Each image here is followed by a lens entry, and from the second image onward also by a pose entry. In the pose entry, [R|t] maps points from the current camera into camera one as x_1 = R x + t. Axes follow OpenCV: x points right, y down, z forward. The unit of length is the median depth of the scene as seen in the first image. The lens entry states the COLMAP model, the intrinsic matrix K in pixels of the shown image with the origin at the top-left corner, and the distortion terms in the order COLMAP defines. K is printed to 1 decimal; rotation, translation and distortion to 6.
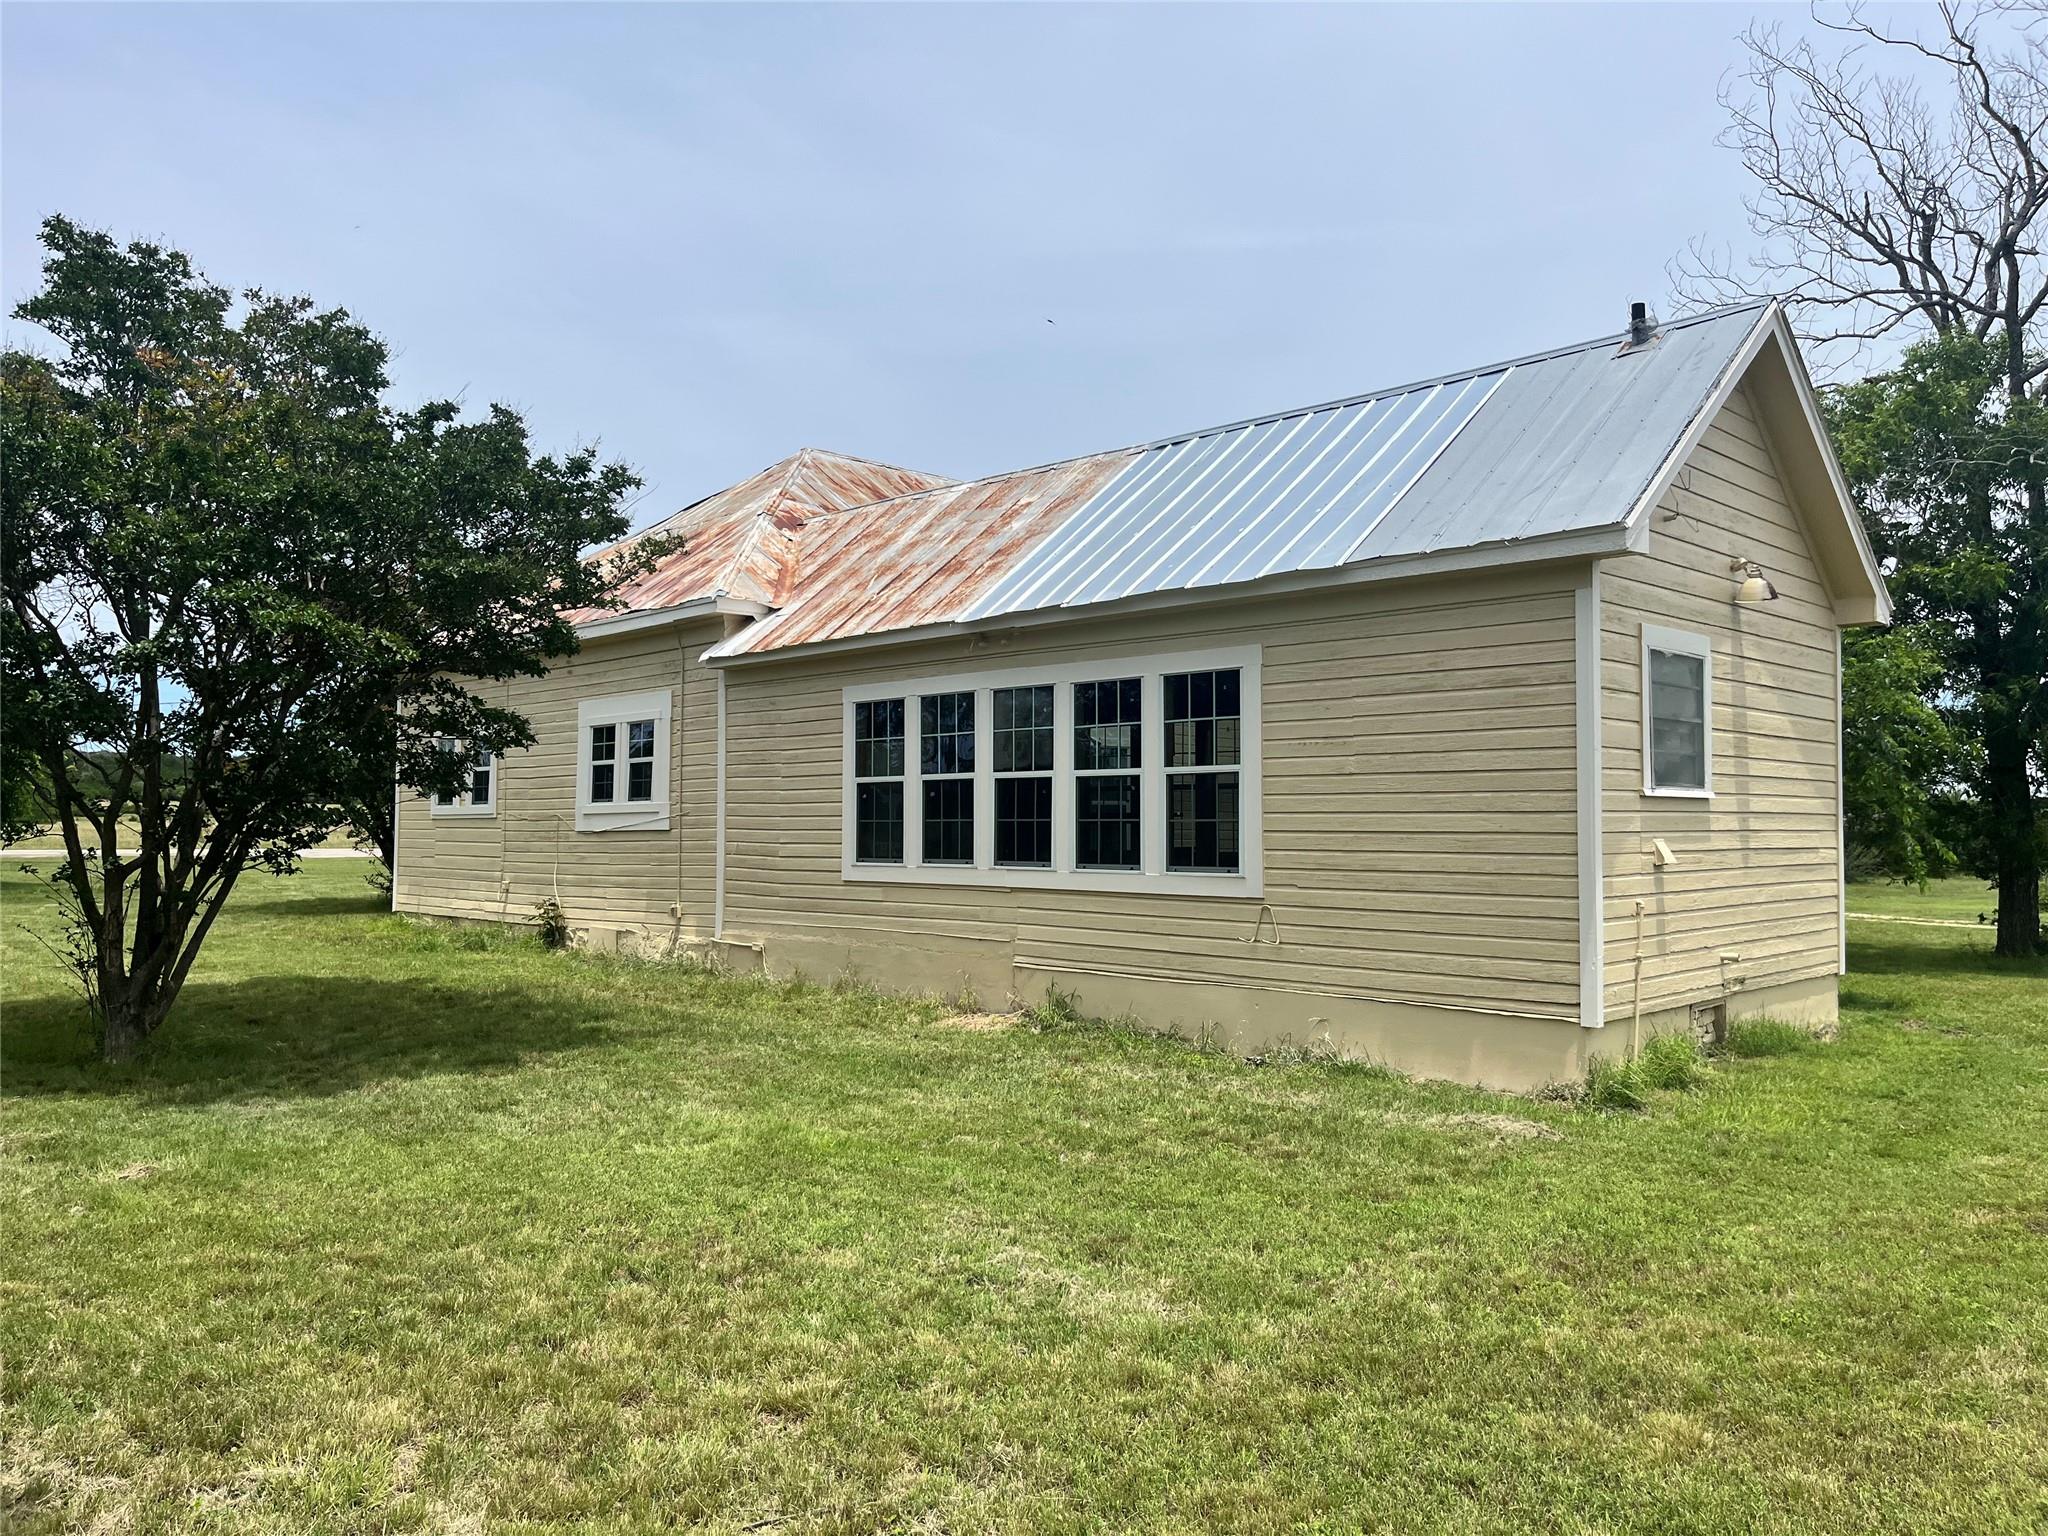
lens RADIAL K [[1561.6, 0, 1024.0], [0, 1561.6, 768.0], [0, 0, 1]] dist [0.001496, 0.001288]
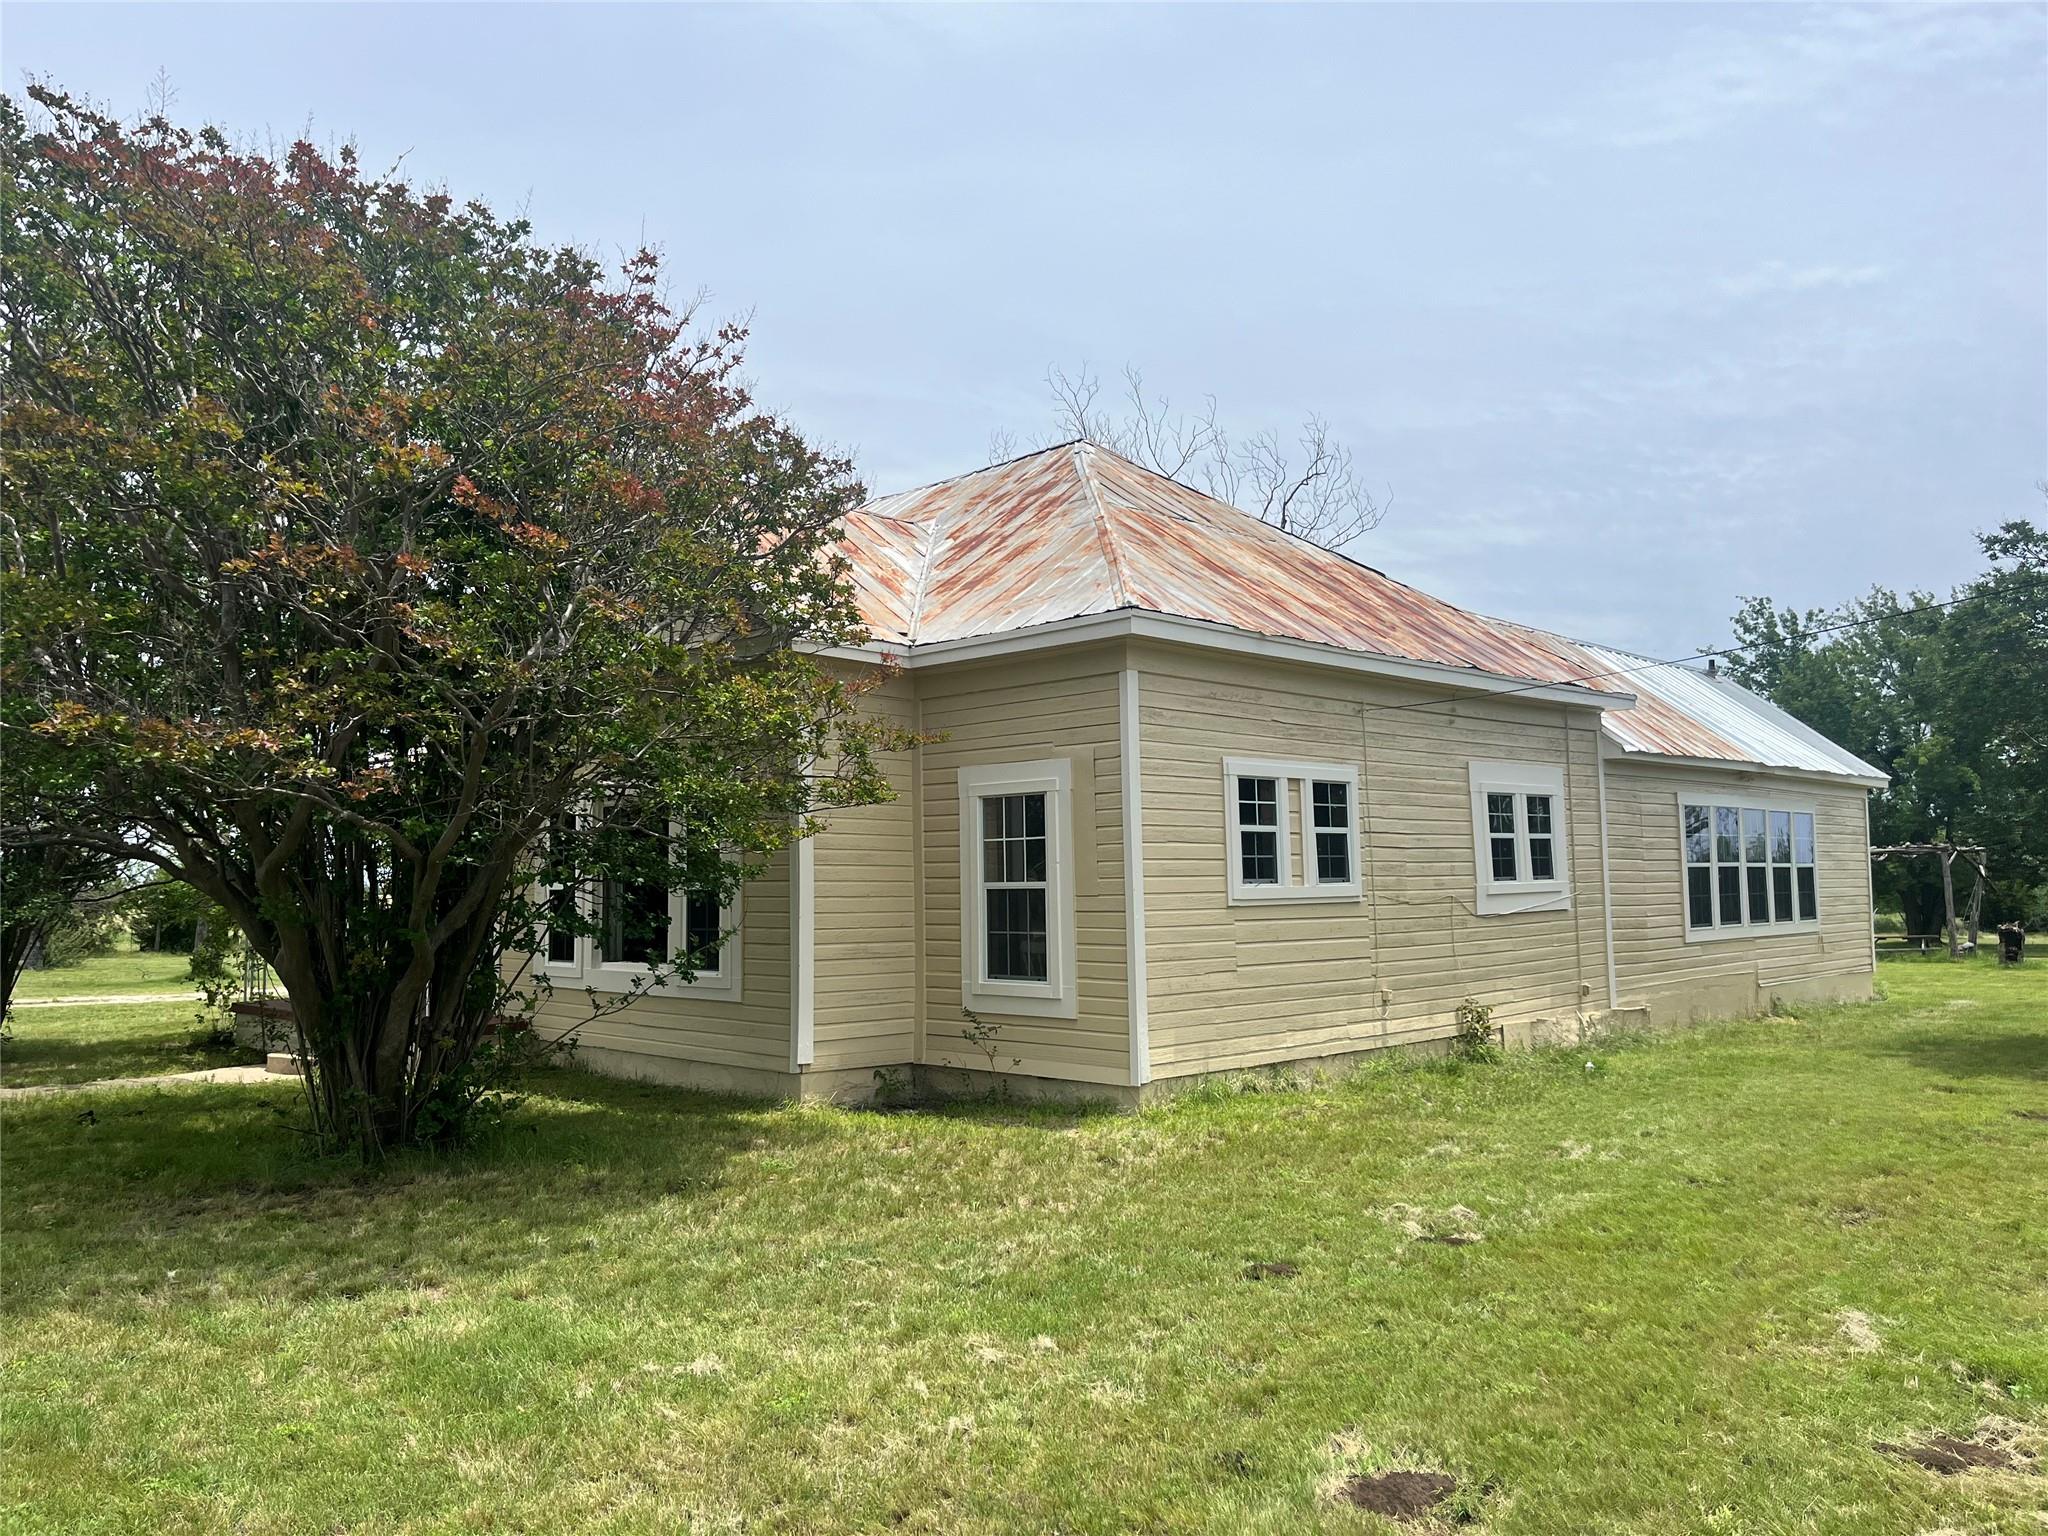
lens RADIAL K [[1561.6, 0, 1024.0], [0, 1561.6, 768.0], [0, 0, 1]] dist [0.001496, 0.001288]
pose [[-0.004996, 0.086067, 0.996277, -1.152432], [-0.011855, 0.996214, -0.086121, 0.037728], [-0.999917, -0.012241, -0.003957, 1.275032]]
